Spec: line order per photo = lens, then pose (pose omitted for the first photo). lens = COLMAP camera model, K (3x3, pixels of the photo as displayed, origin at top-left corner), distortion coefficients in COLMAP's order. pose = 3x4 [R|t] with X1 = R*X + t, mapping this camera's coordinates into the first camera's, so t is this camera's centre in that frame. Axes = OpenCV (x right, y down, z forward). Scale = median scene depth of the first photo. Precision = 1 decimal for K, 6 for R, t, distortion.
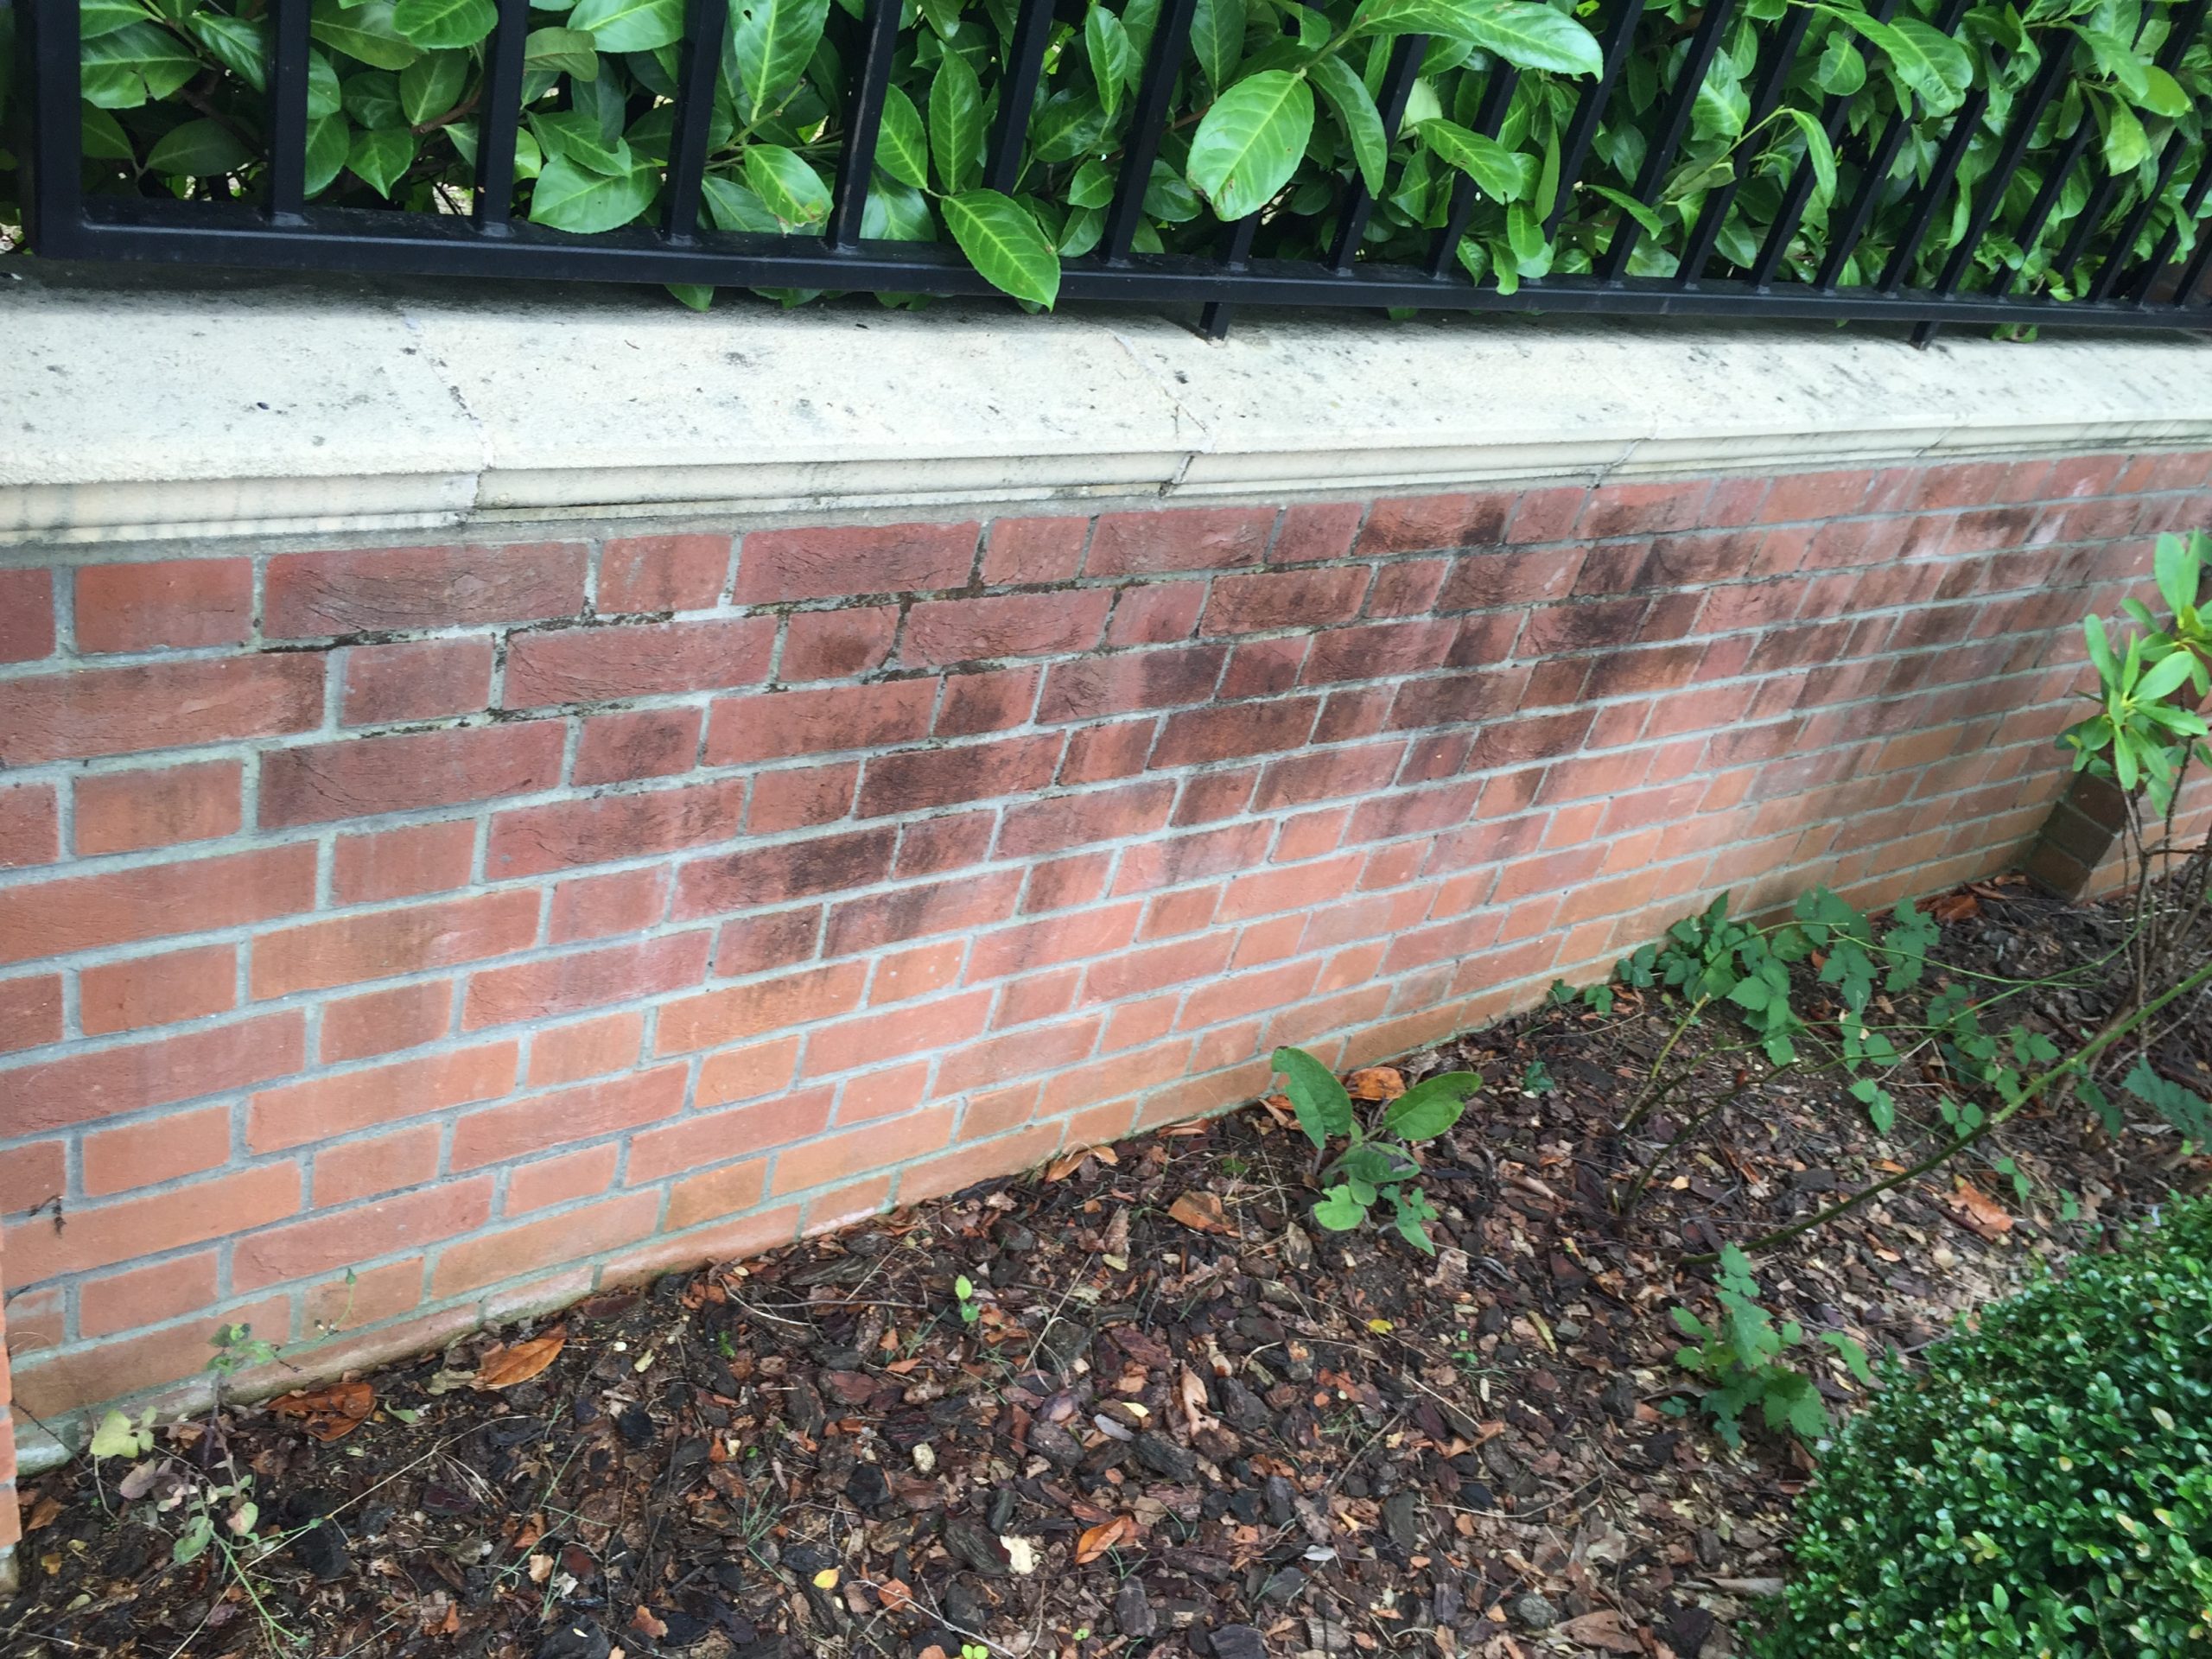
lens RADIAL K [[1891.6, 0, 1106.0], [0, 1891.6, 829.5], [0, 0, 1]] dist [0.080708, -0.123452]
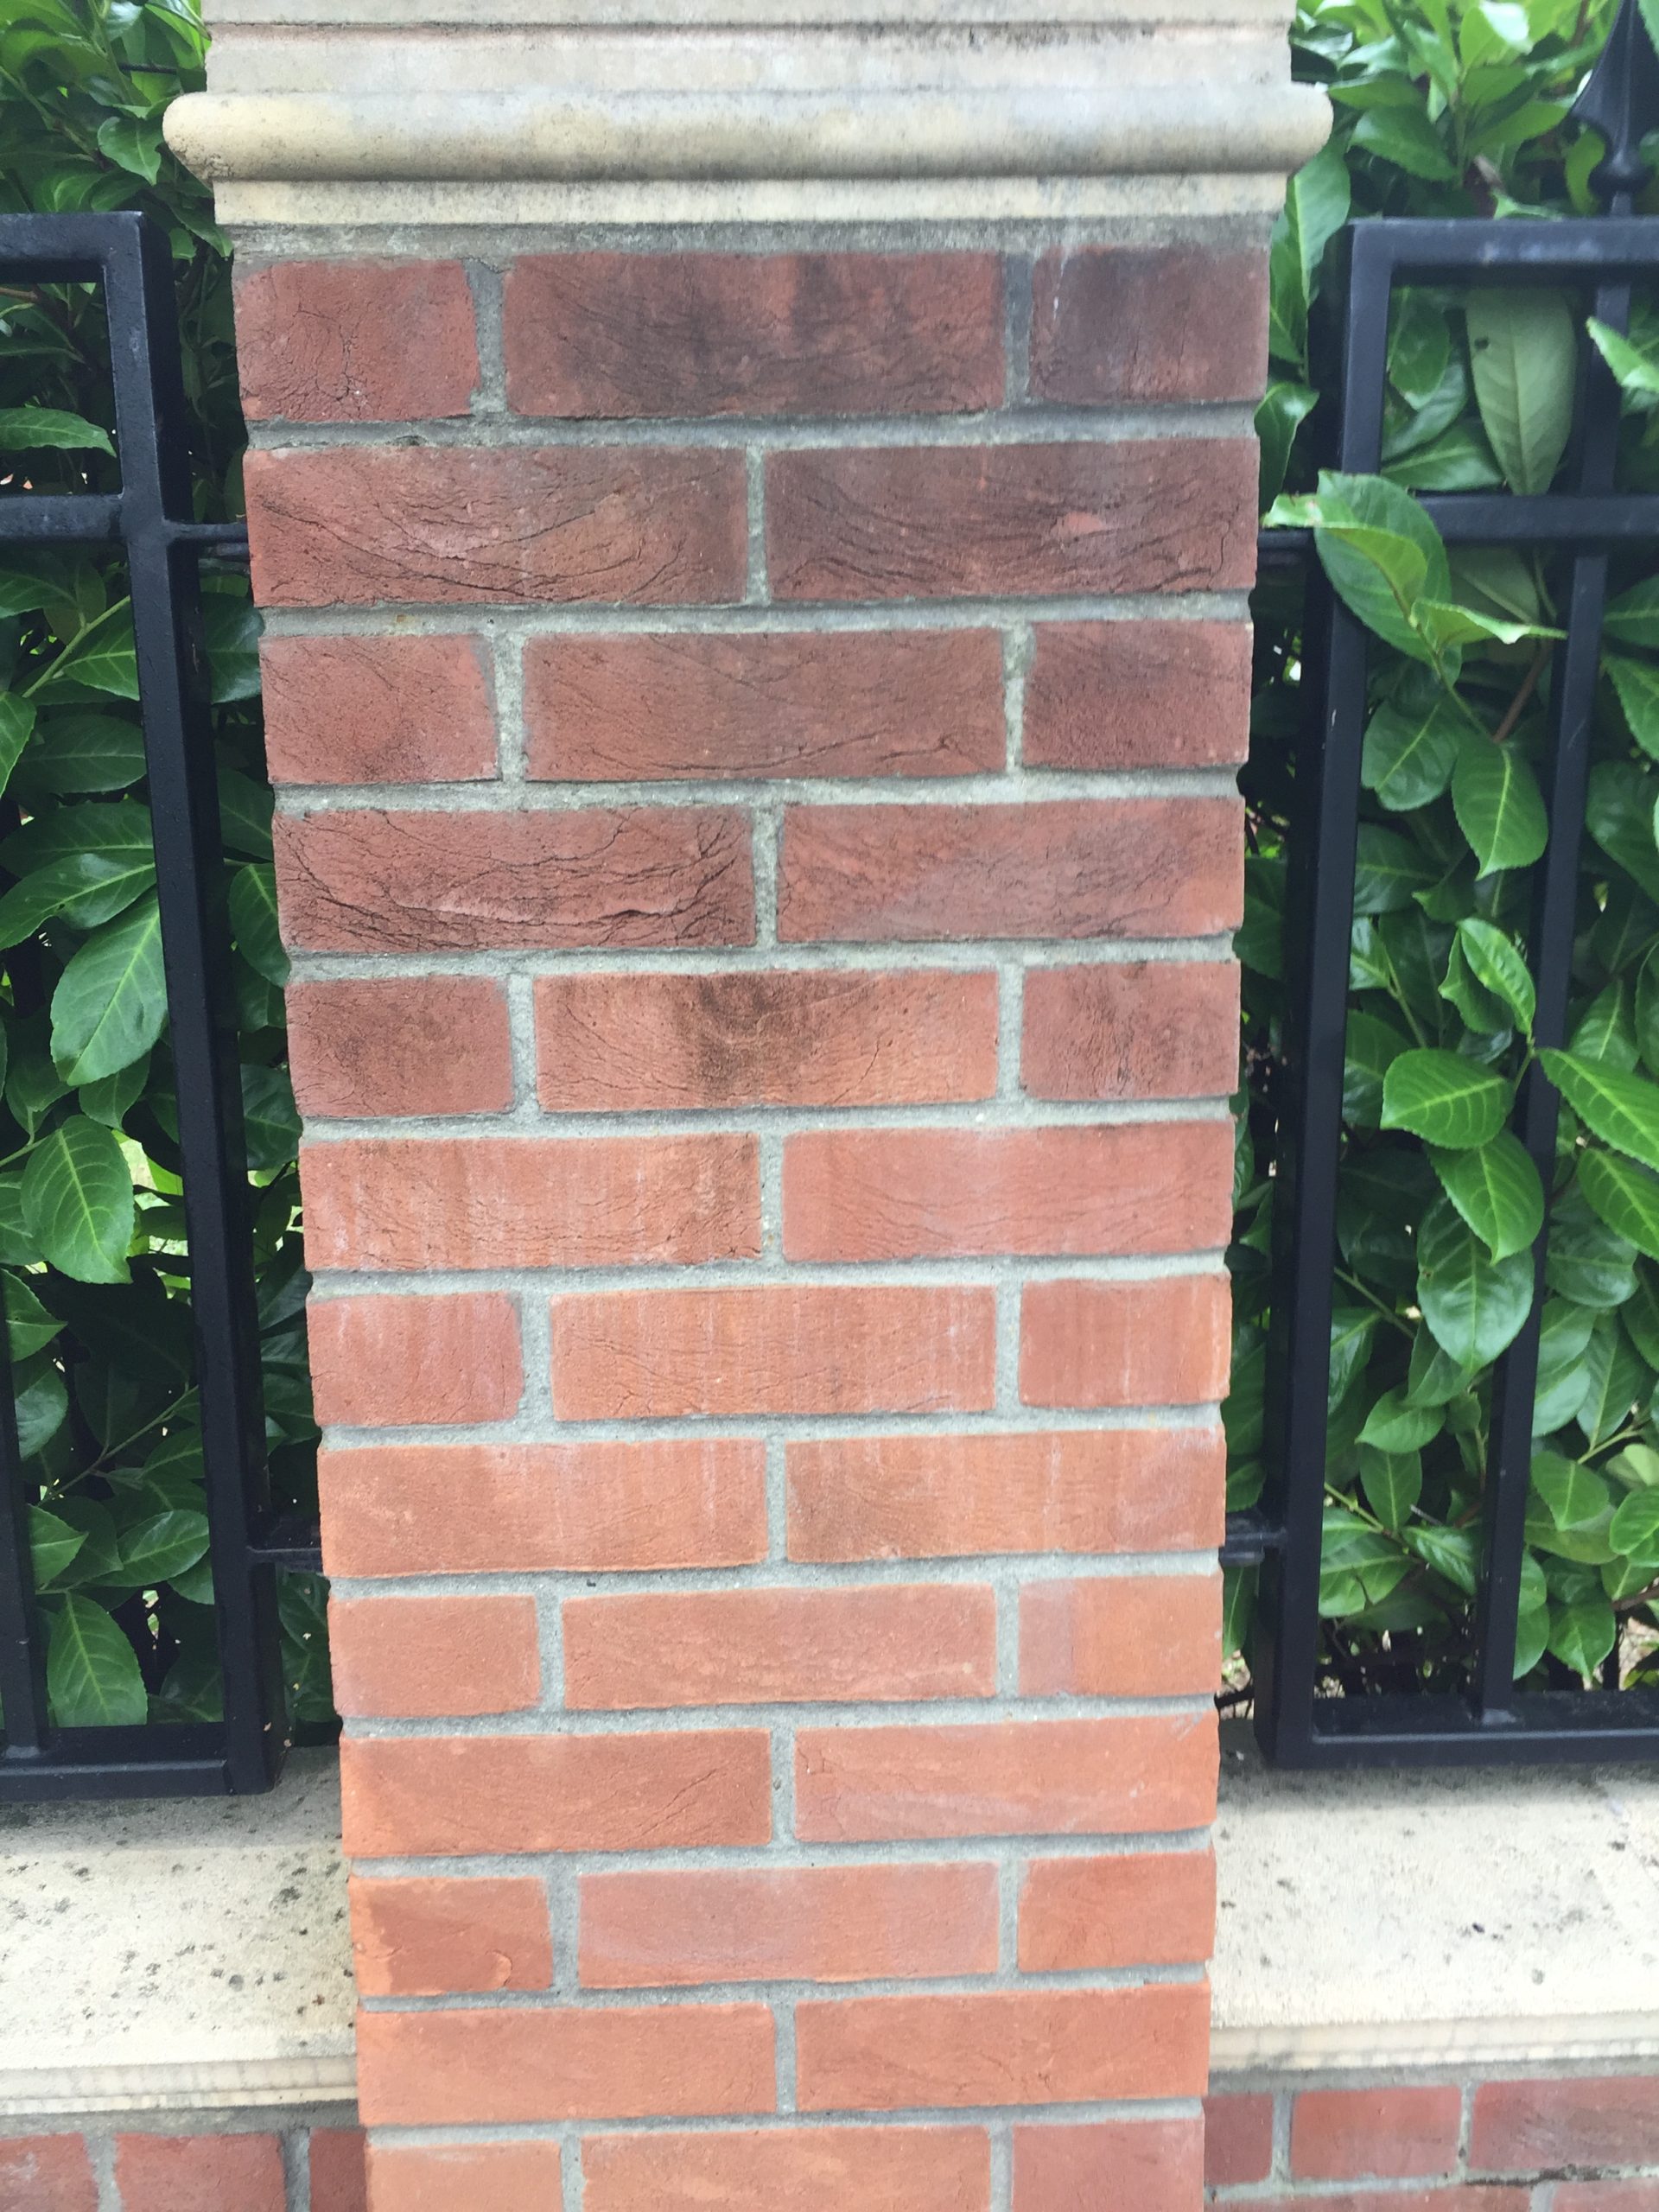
lens RADIAL K [[1891.6, 0, 829.5], [0, 1891.6, 1106.0], [0, 0, 1]] dist [0.080708, -0.123452]
pose [[0.799776, -0.135838, -0.584727, -0.080135], [-0.115651, 0.920947, -0.372131, -0.201340], [0.589052, 0.365246, 0.720842, -0.036379]]
